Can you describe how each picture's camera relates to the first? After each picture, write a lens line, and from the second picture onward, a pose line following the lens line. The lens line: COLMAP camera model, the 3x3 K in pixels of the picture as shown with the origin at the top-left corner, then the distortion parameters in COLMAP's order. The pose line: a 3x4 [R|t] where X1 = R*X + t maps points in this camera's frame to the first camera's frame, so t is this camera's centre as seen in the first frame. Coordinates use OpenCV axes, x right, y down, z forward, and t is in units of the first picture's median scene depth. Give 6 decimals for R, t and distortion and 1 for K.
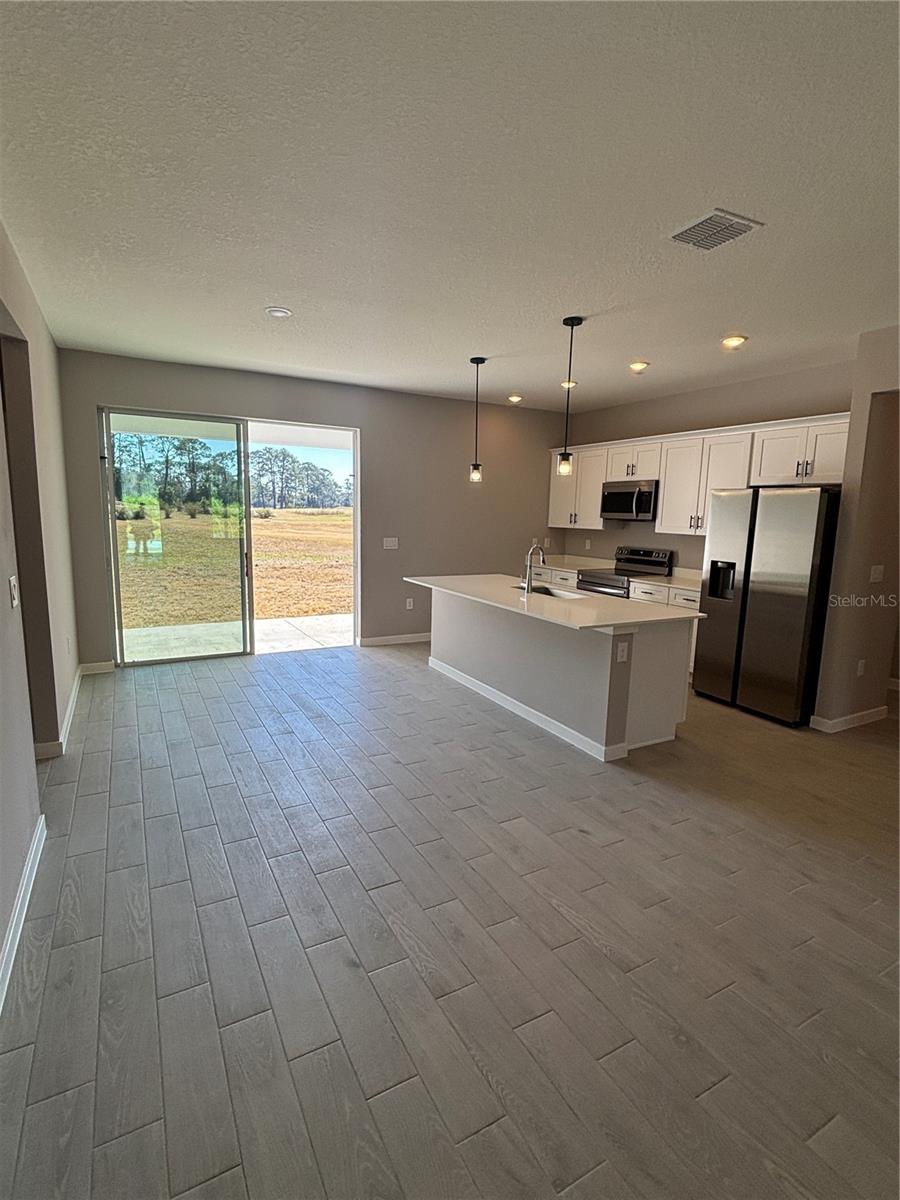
lens RADIAL K [[582.5, 0, 464.3], [0, 582.5, 601.0], [0, 0, 1]] dist [0.023113, -0.001034]
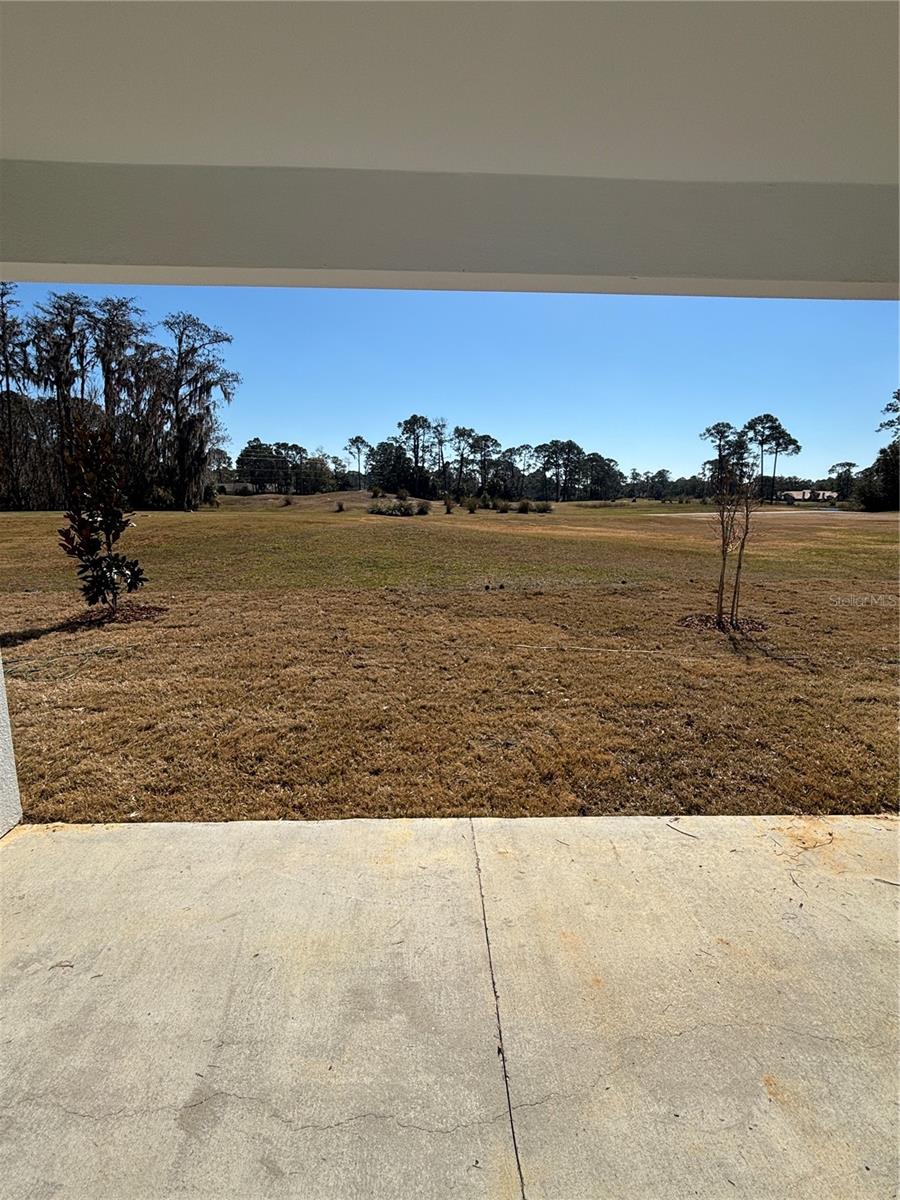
lens RADIAL K [[582.5, 0, 443.1], [0, 582.5, 608.1], [0, 0, 1]] dist [0.023113, -0.001034]
pose [[0.876572, 0.070815, -0.476032, -0.209252], [-0.059319, 0.997471, 0.039153, -0.125968], [0.477600, -0.006083, 0.878556, 0.833177]]
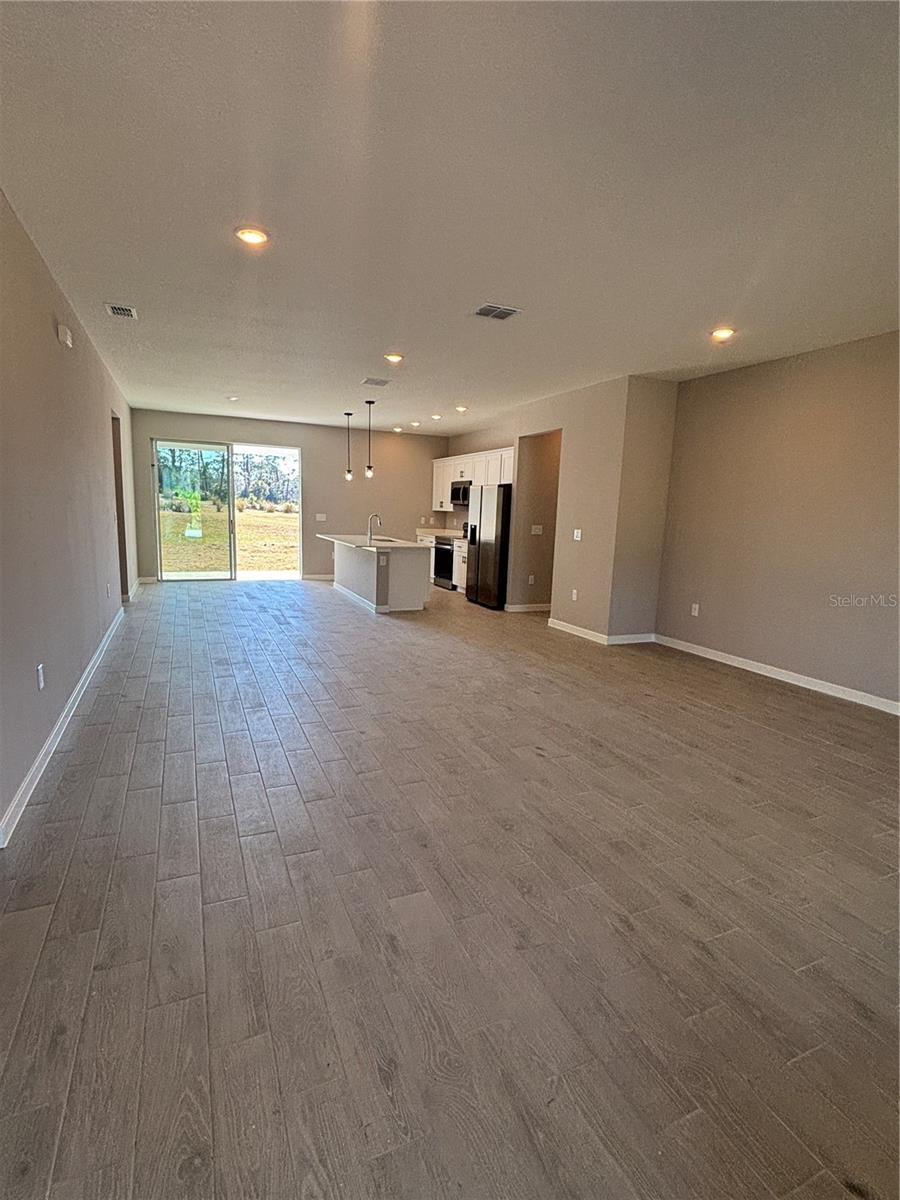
lens RADIAL K [[582.5, 0, 471.0], [0, 582.5, 607.8], [0, 0, 1]] dist [0.023113, -0.001034]
pose [[0.997360, 0.023556, -0.068690, 0.367180], [-0.022820, 0.999674, 0.011479, 0.112941], [0.068938, -0.009881, 0.997572, -0.545878]]
